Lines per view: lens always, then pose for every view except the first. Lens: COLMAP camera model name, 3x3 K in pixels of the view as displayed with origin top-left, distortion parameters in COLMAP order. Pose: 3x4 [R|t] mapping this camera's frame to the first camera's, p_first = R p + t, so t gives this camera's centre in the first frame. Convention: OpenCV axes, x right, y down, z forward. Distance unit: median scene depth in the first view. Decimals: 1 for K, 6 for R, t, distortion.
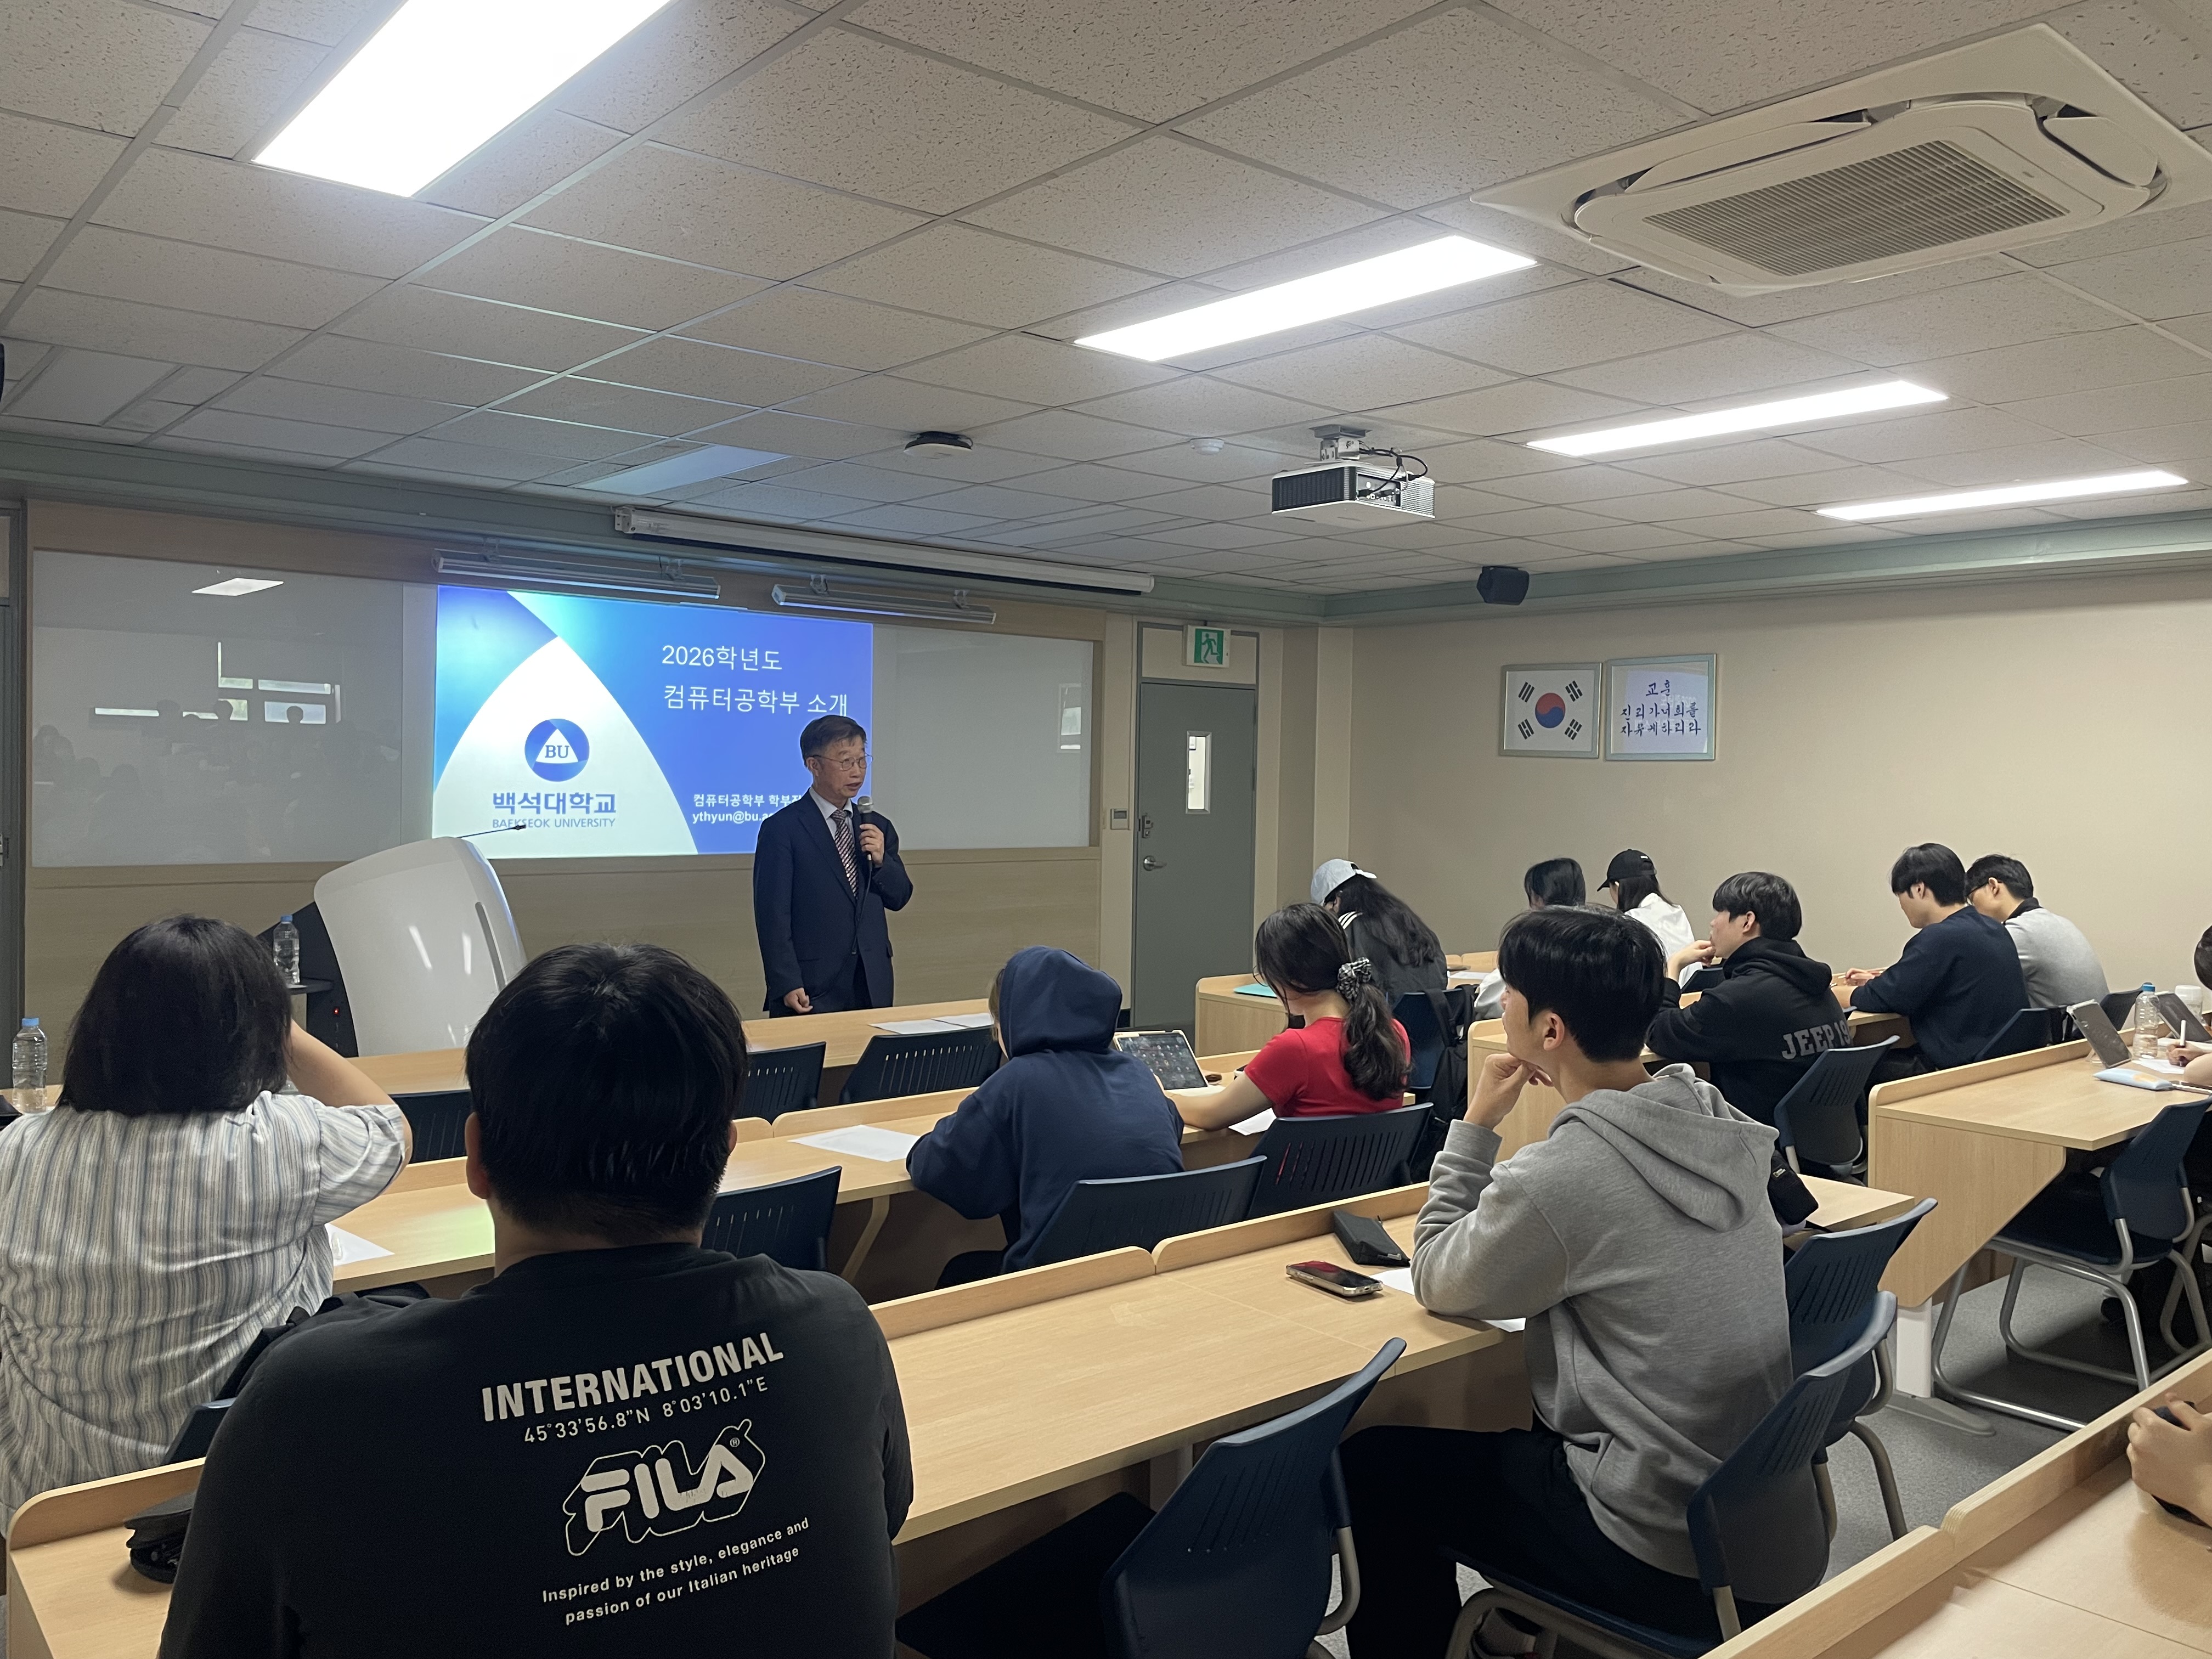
lens RADIAL K [[1665.9, 0, 1109.5], [0, 1665.9, 813.1], [0, 0, 1]] dist [0.118958, -0.152560]
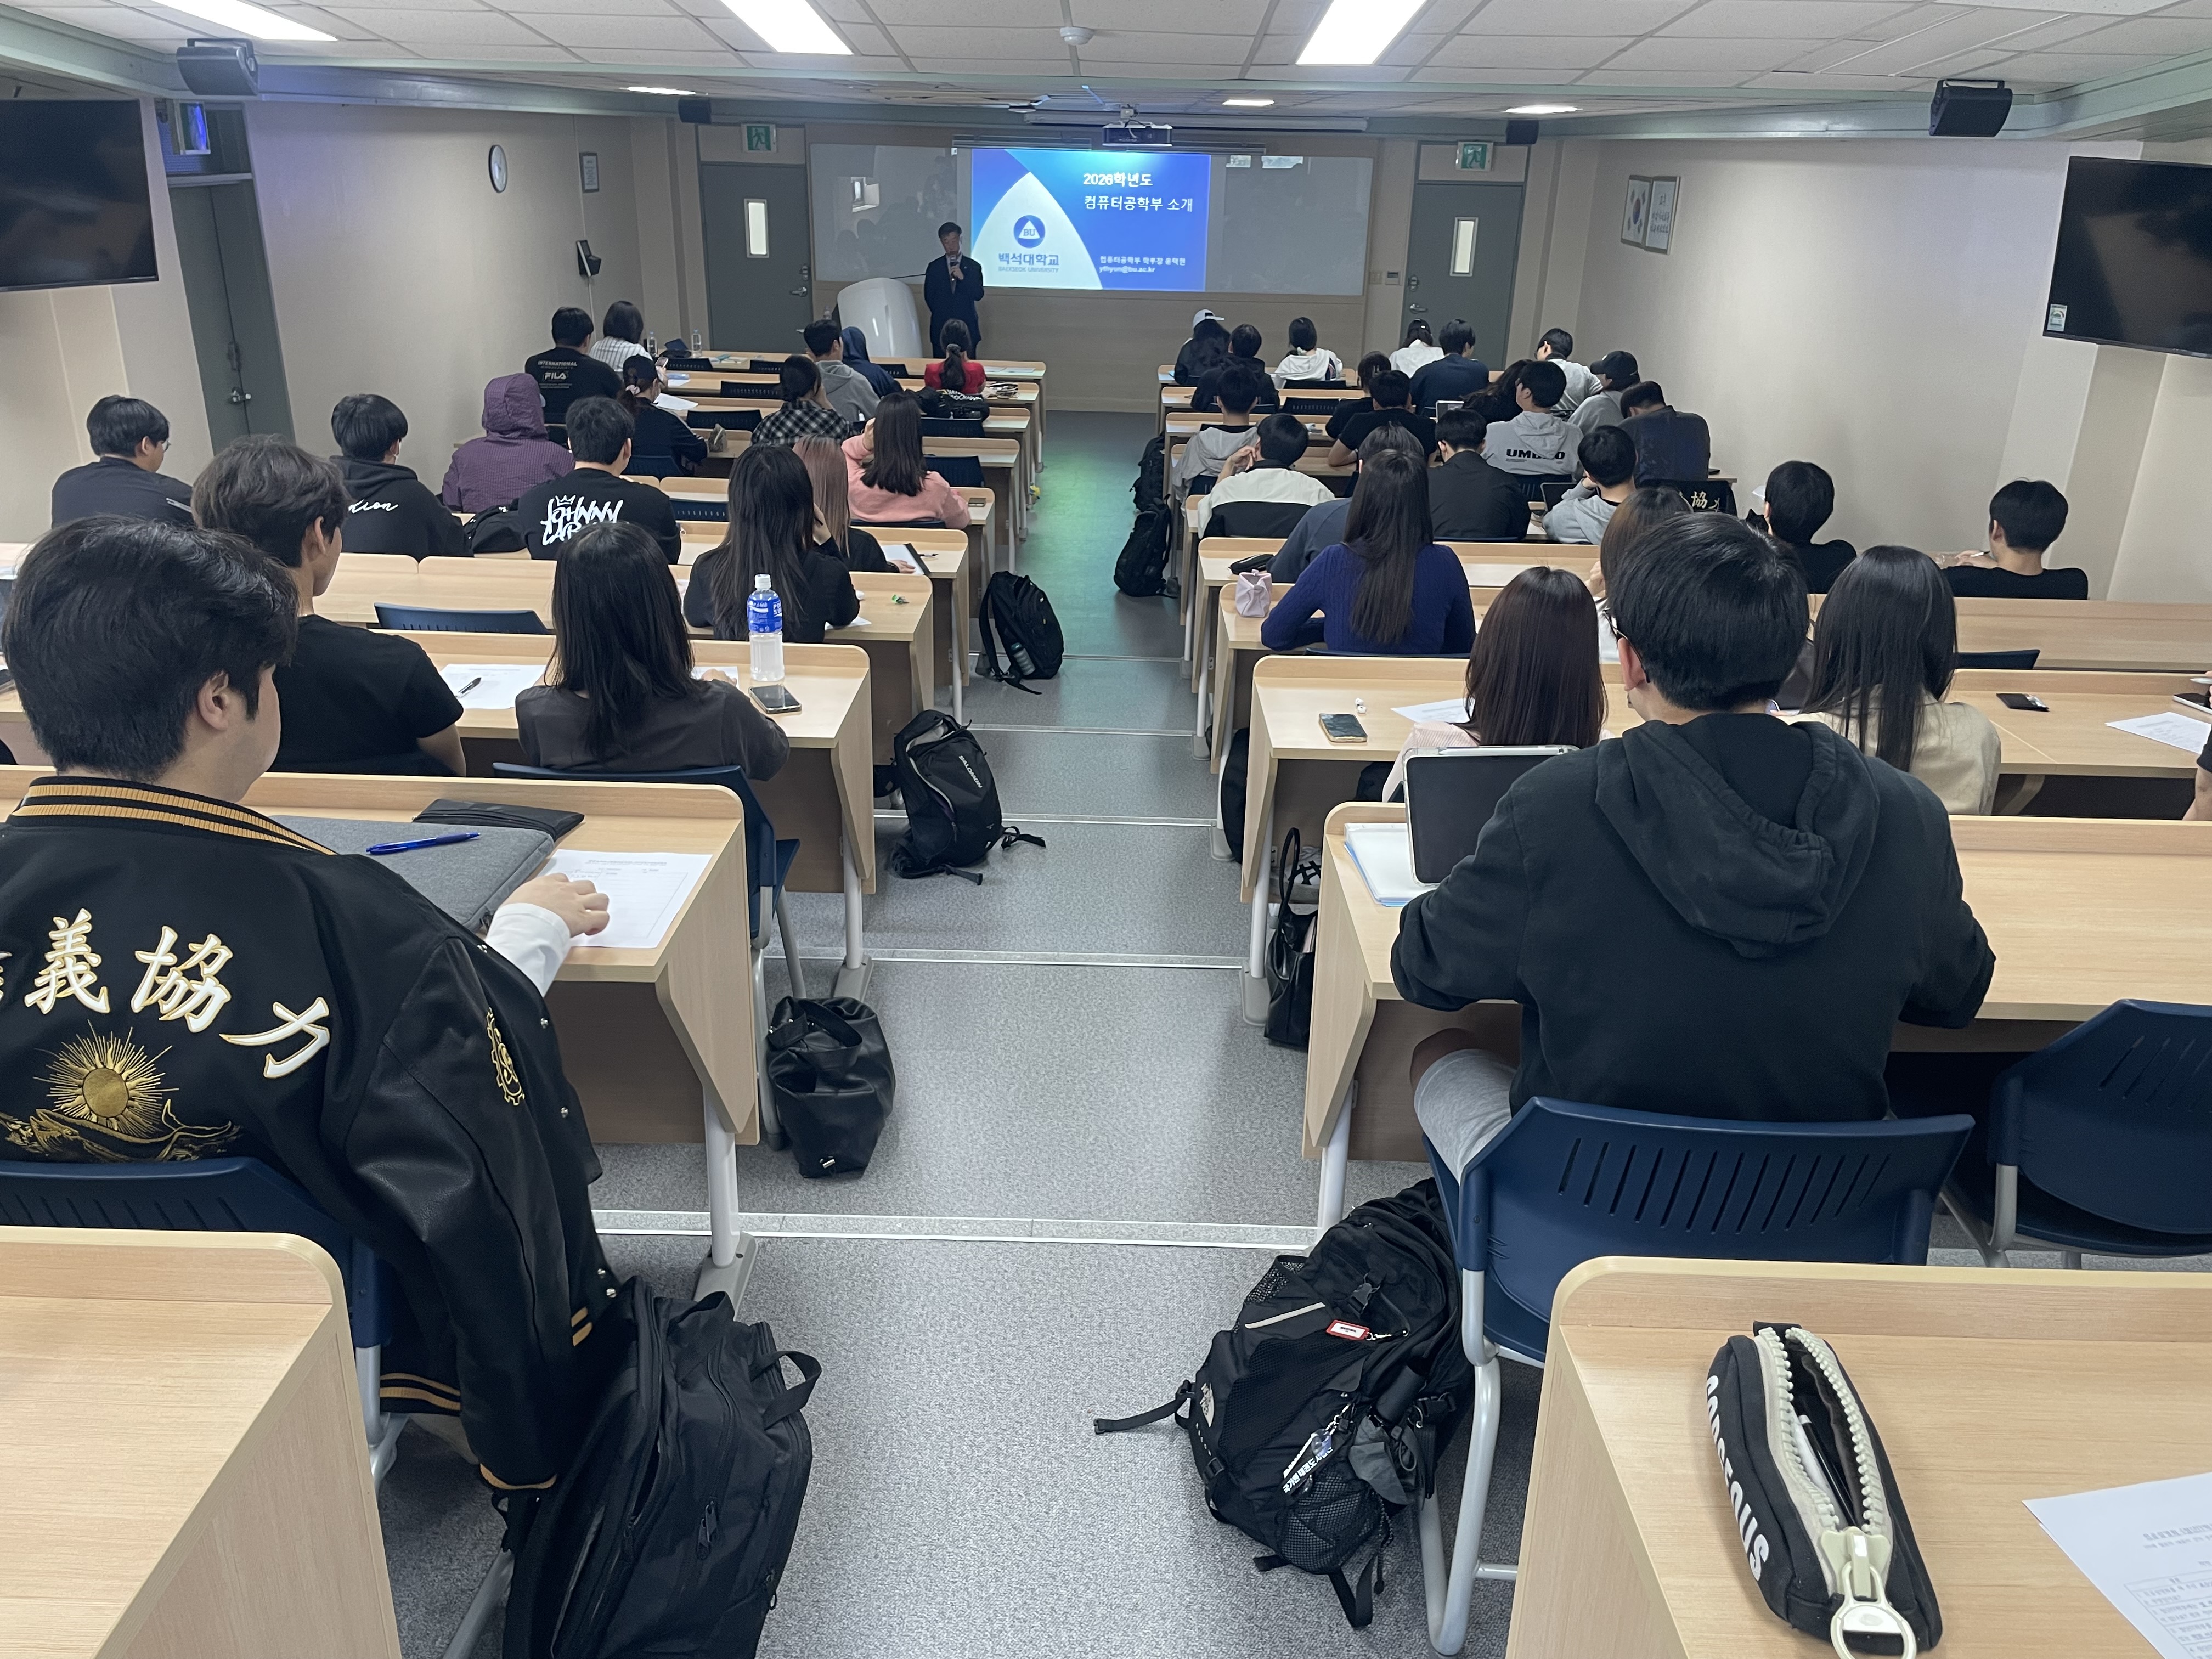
lens RADIAL K [[1665.2, 0, 1095.2], [0, 1665.2, 800.6], [0, 0, 1]] dist [0.115047, -0.145603]
pose [[0.752810, 0.241154, -0.612473, 0.970850], [-0.028269, 0.941459, 0.335941, -0.064197], [0.657631, -0.235586, 0.715556, -0.483191]]
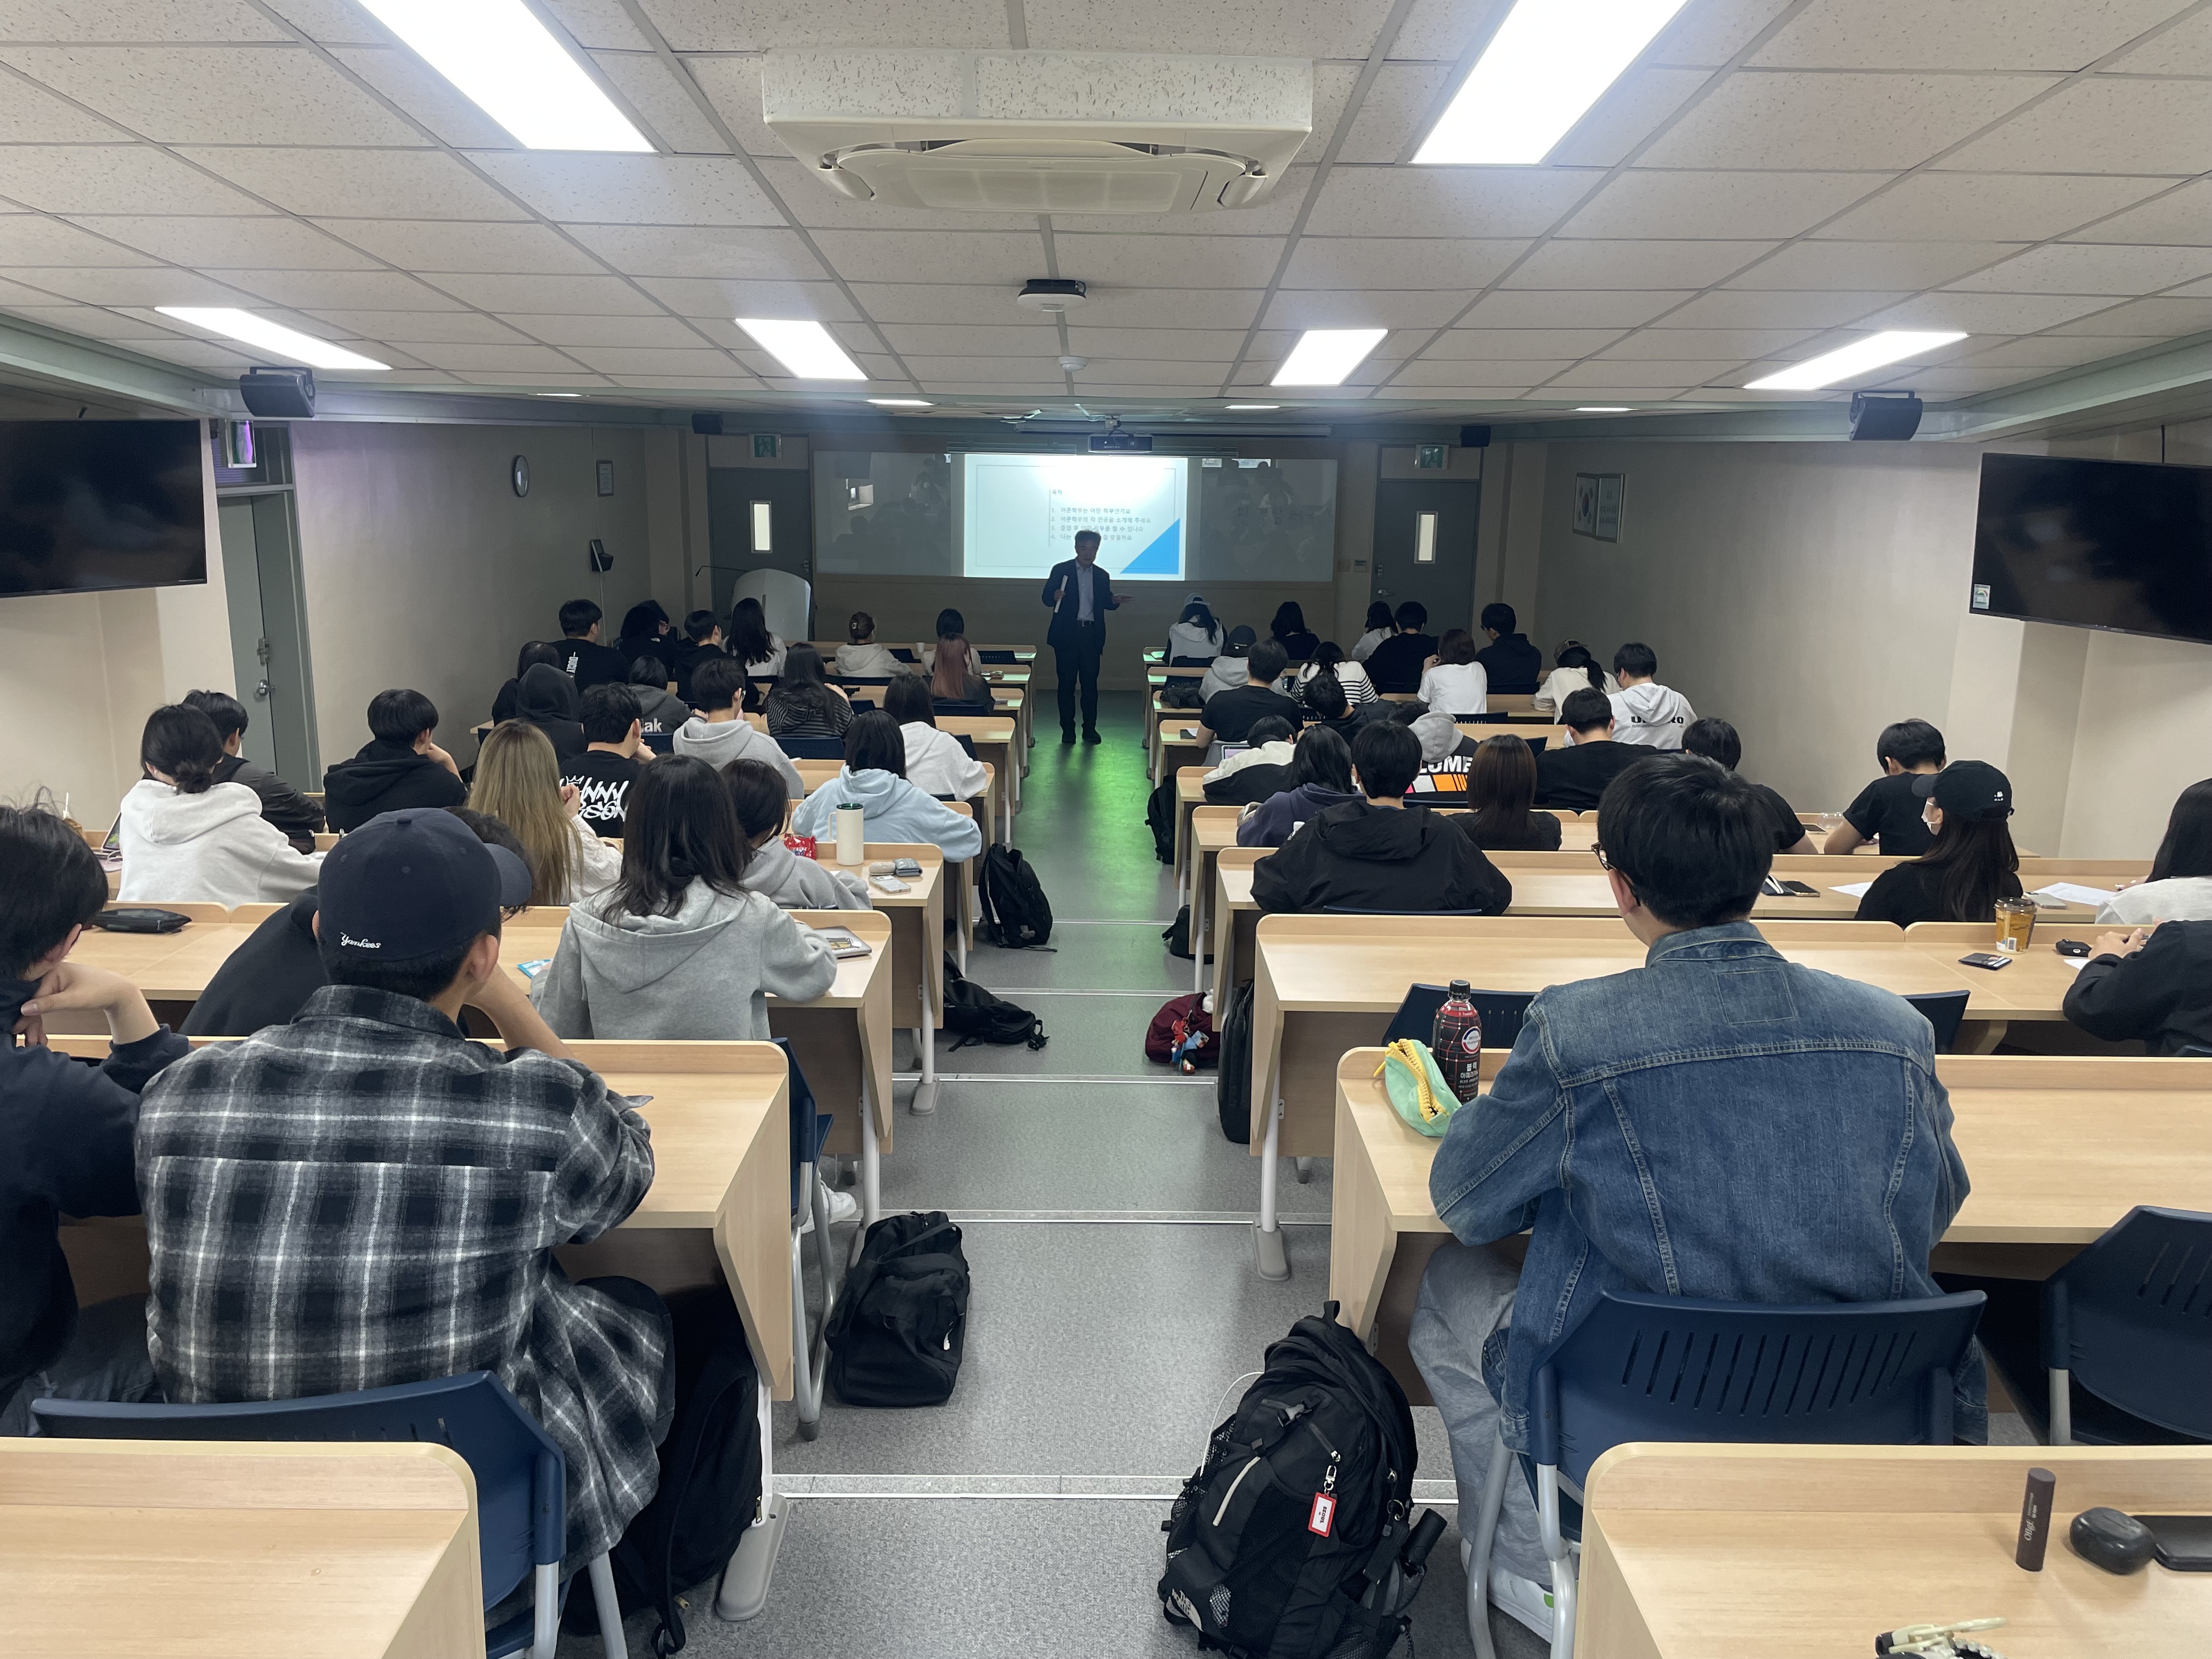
lens RADIAL K [[1665.2, 0, 1095.2], [0, 1665.2, 800.6], [0, 0, 1]] dist [0.115047, -0.145603]
pose [[0.762224, 0.130056, -0.634113, 0.981421], [-0.017999, 0.983488, 0.180077, -0.068208], [0.647063, -0.125846, 0.751979, -0.509868]]
